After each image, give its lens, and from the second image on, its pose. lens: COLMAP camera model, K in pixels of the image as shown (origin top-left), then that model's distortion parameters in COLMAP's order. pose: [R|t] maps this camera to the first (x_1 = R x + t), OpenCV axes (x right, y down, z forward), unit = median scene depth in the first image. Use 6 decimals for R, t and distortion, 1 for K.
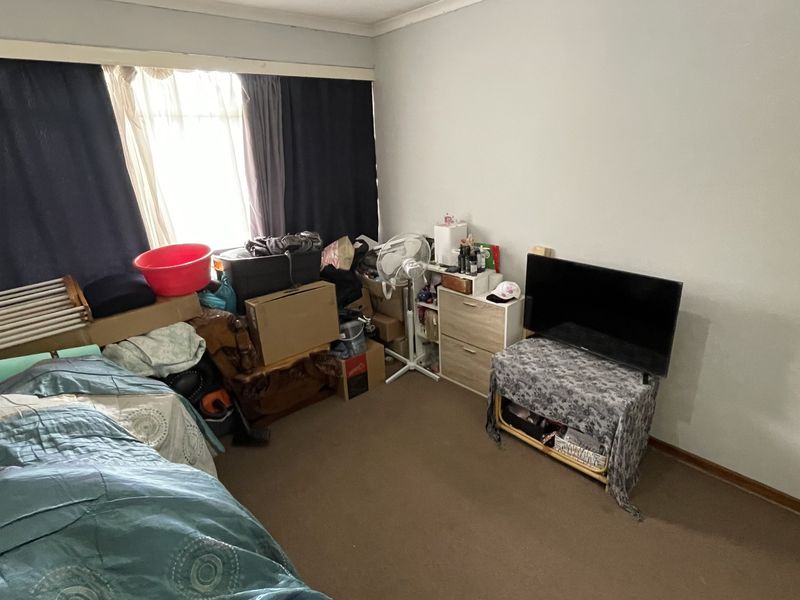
lens RADIAL K [[432.4, 0, 400.0], [0, 432.4, 300.0], [0, 0, 1]] dist [-0.001529, -0.000239]
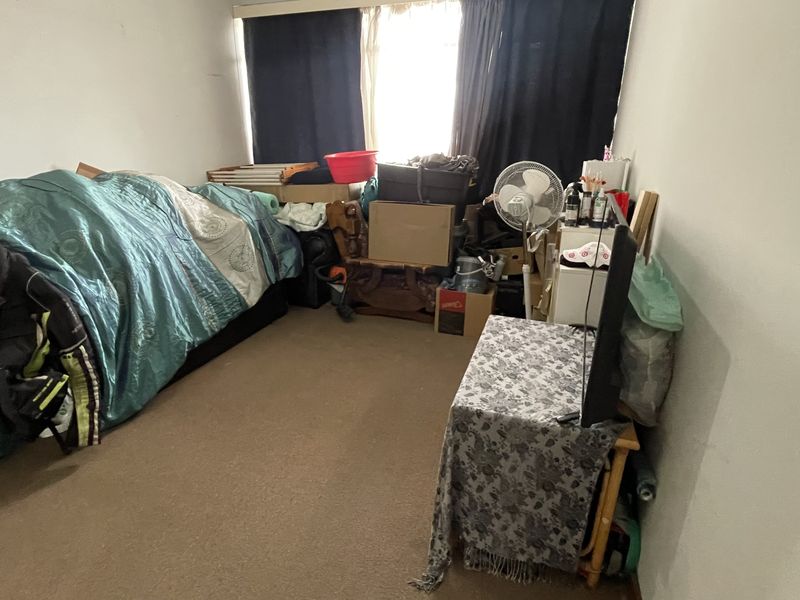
lens RADIAL K [[432.4, 0, 400.0], [0, 432.4, 300.0], [0, 0, 1]] dist [-0.001529, -0.000239]
pose [[0.507473, 0.334561, -0.794066, 0.738092], [-0.329797, 0.926788, 0.179714, 0.022363], [0.796056, 0.170681, 0.580657, 0.454236]]
